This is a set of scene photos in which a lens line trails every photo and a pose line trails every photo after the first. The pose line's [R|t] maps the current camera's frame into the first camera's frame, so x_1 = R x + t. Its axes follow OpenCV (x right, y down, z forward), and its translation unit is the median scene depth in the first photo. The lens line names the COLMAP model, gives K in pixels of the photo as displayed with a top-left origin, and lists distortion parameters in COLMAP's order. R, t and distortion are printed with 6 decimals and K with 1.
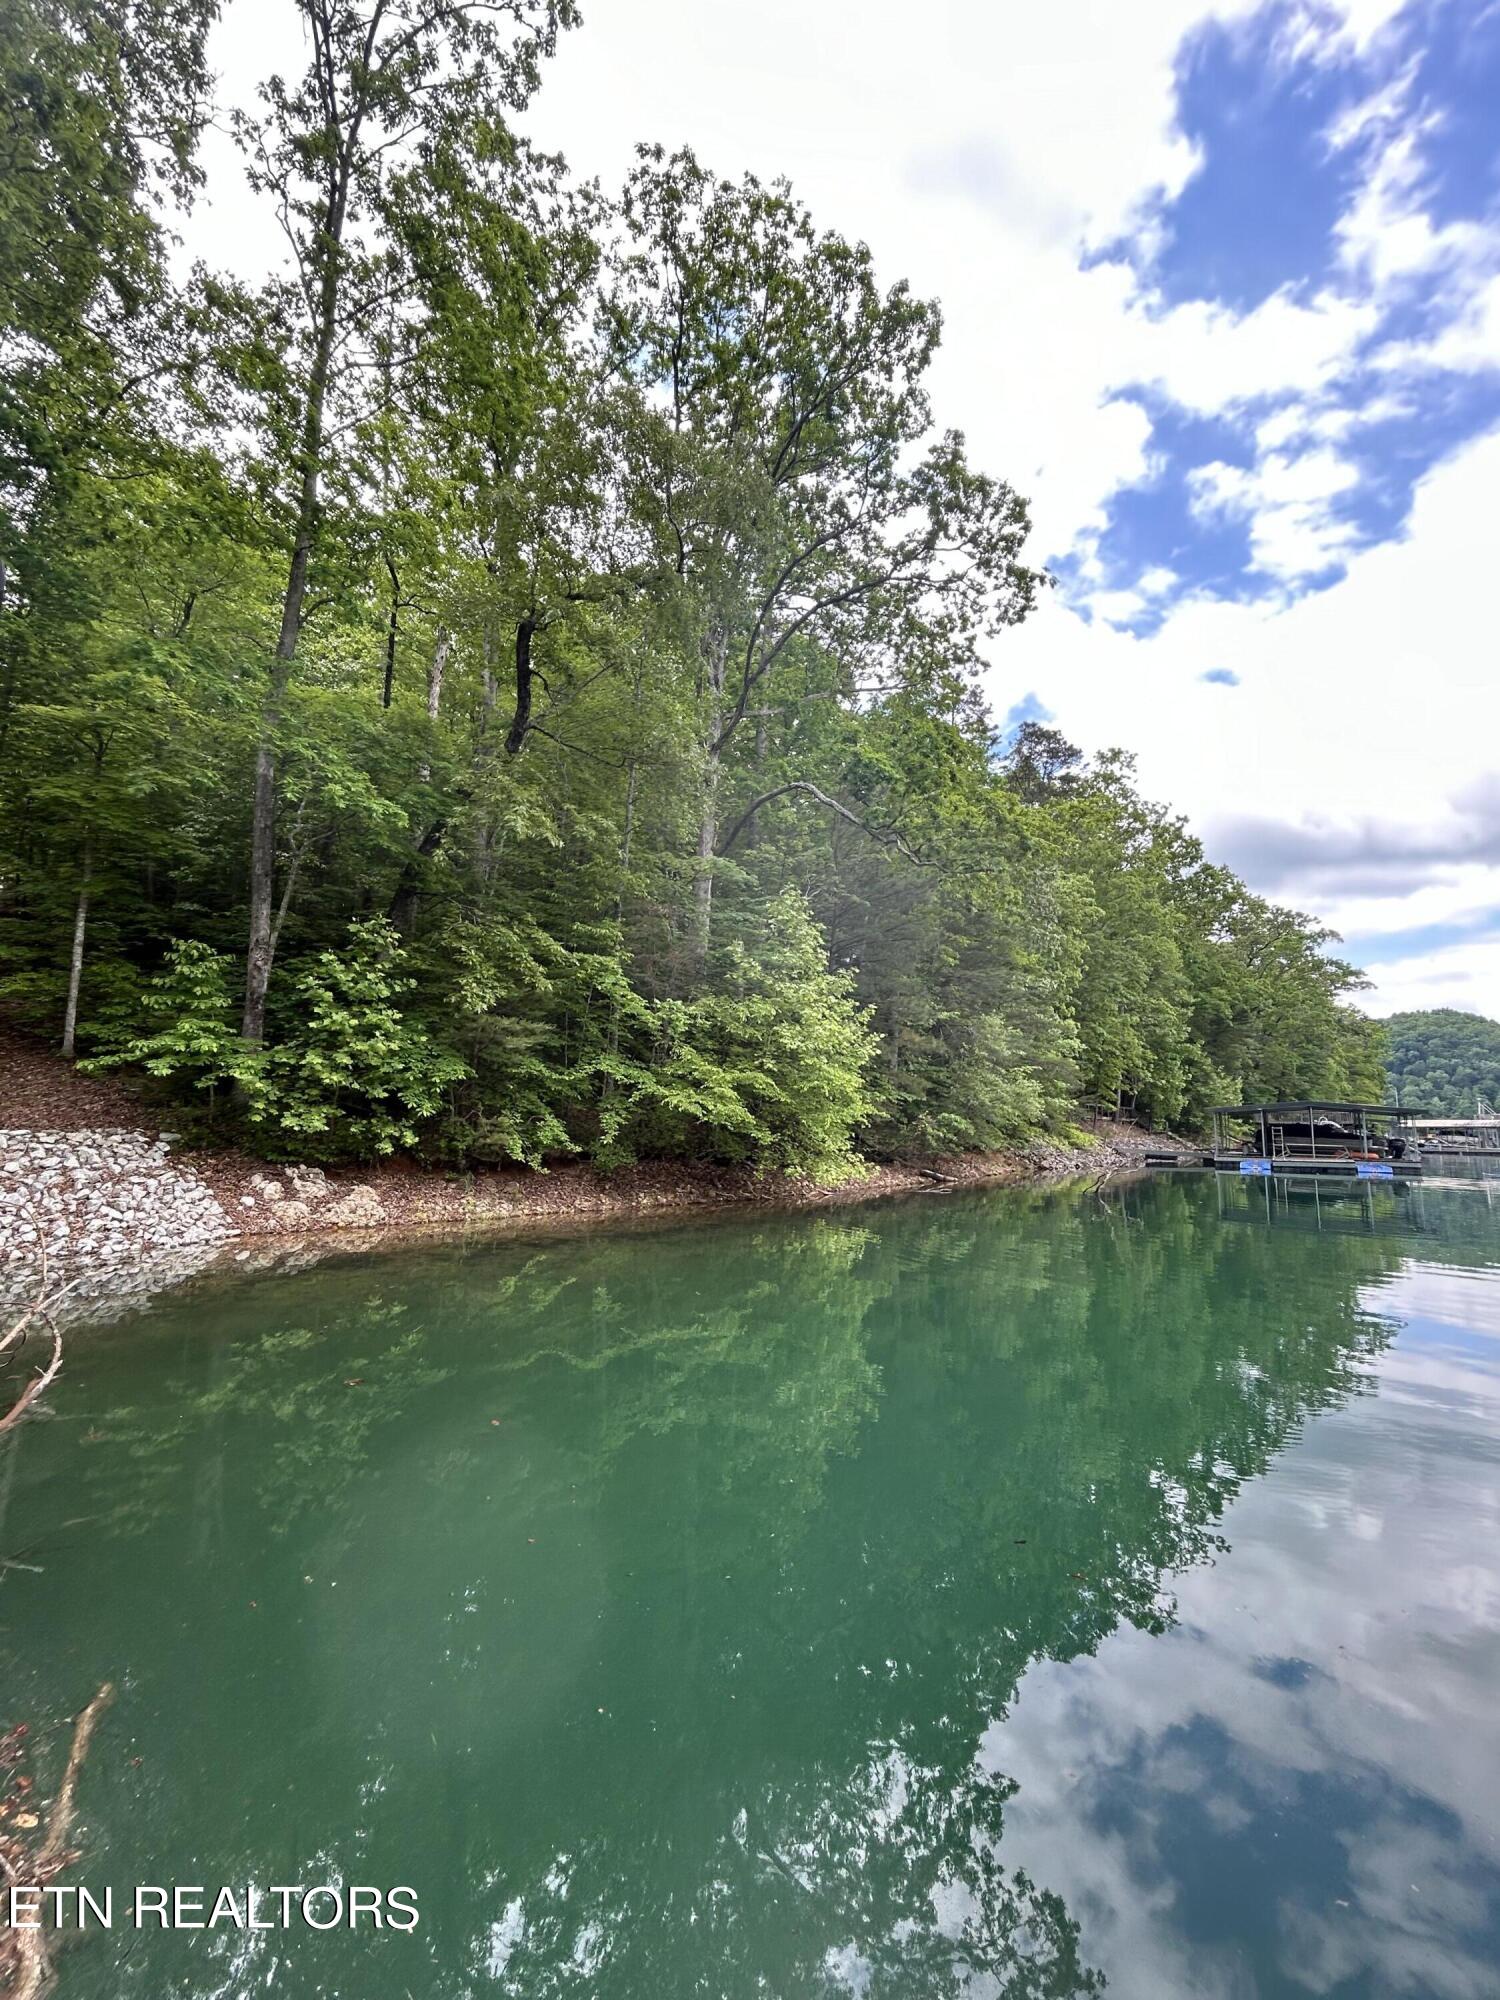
lens RADIAL K [[872.9, 0, 753.8], [0, 872.9, 1008.4], [0, 0, 1]] dist [0.000660, -0.014383]
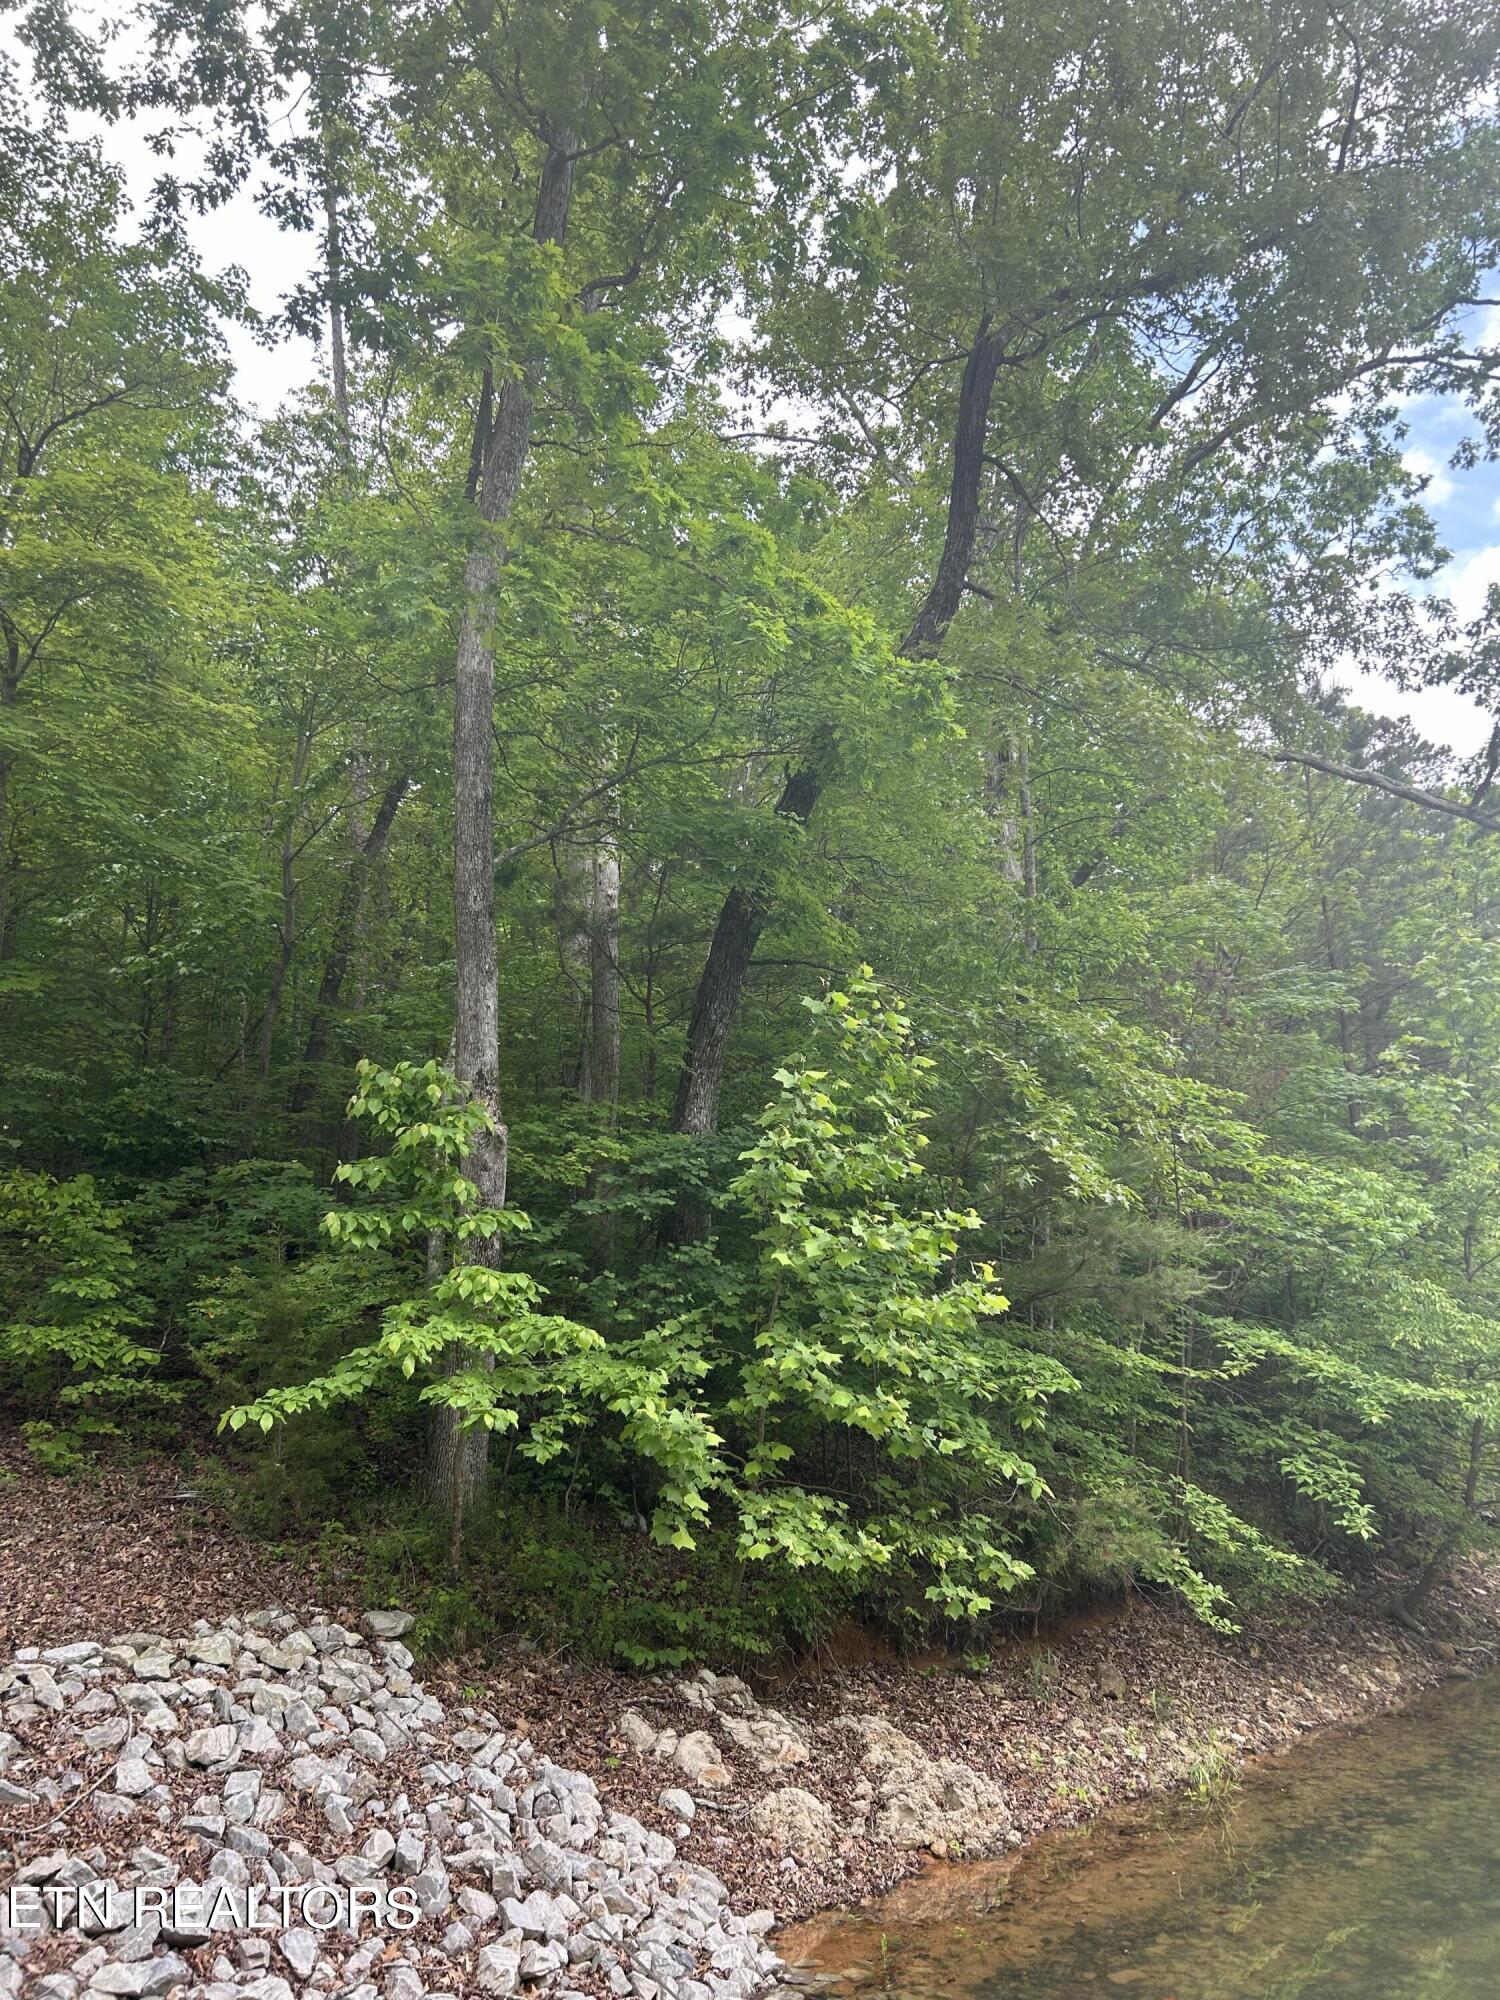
lens RADIAL K [[1519.4, 0, 750.0], [0, 1519.4, 1000.0], [0, 0, 1]] dist [0.046918, -0.060629]
pose [[0.996381, -0.068172, 0.050769, -0.378358], [0.076315, 0.980490, -0.181149, 0.018443], [-0.037430, 0.184368, 0.982144, 0.245033]]
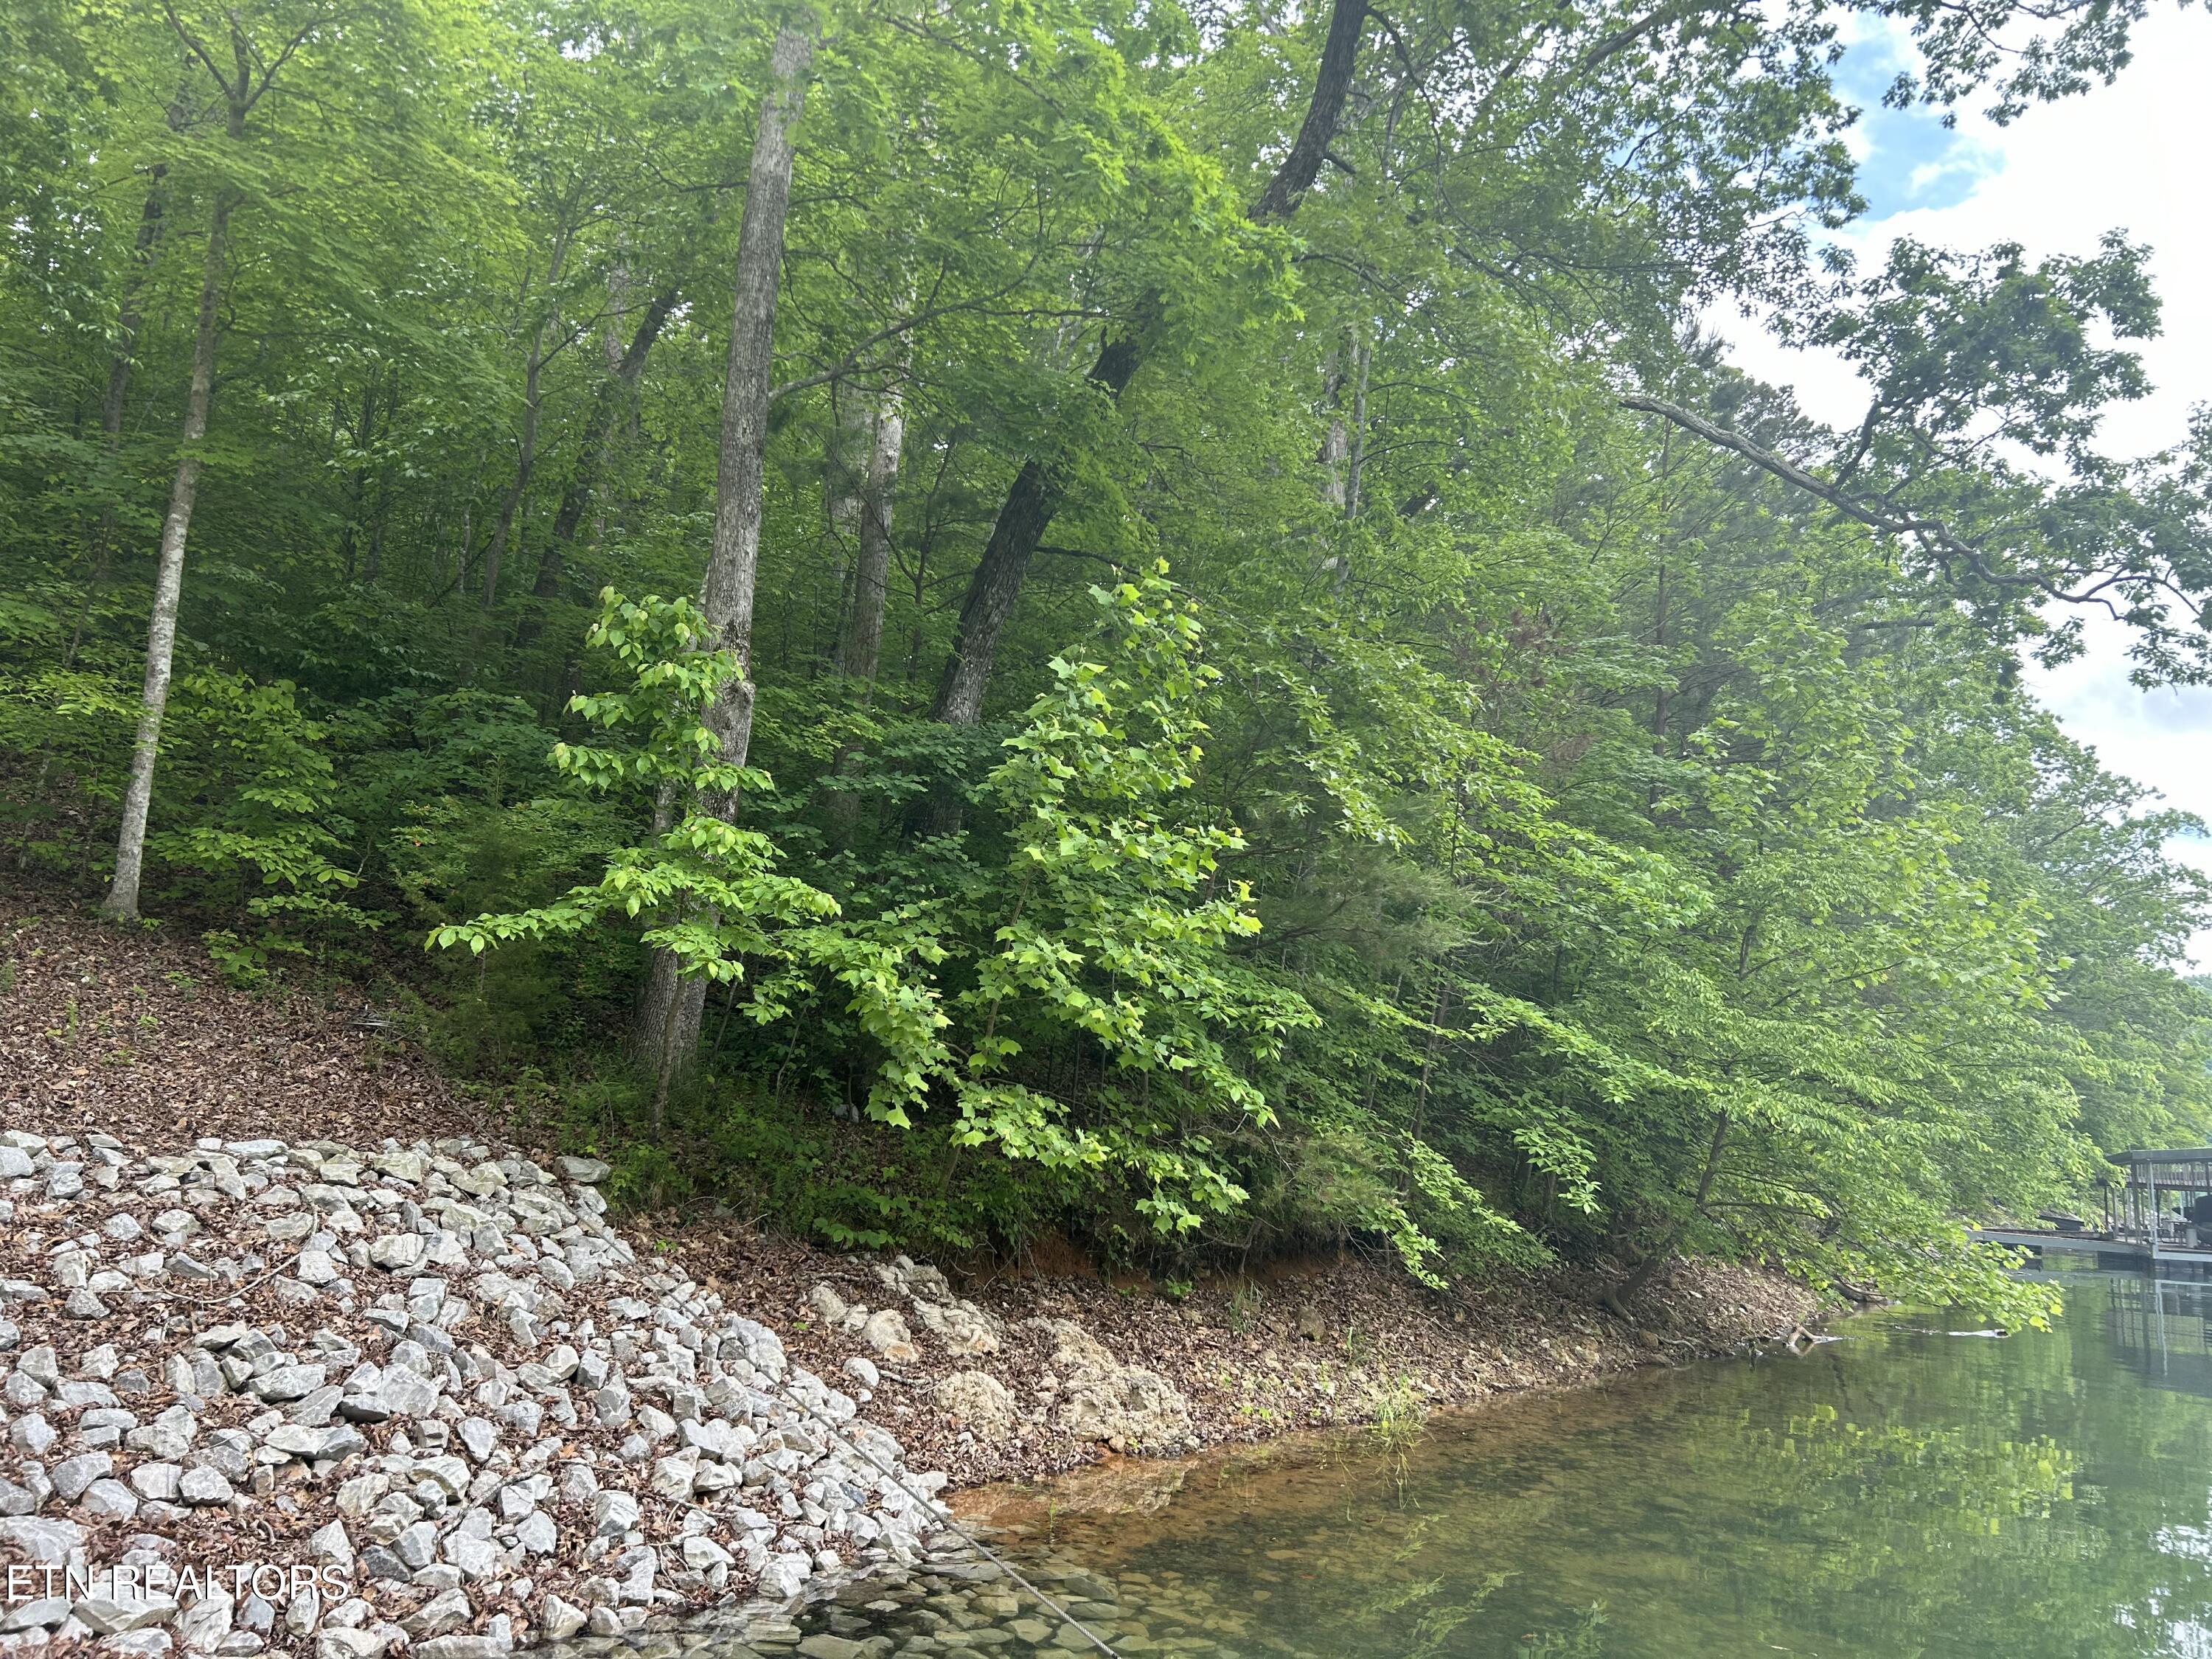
lens RADIAL K [[1680.9, 0, 1084.5], [0, 1680.9, 820.8], [0, 0, 1]] dist [0.055814, -0.070034]
pose [[0.994589, 0.048652, 0.091797, -0.381049], [-0.042990, 0.997107, -0.062690, 0.032768], [-0.094581, 0.058404, 0.993802, 0.228340]]
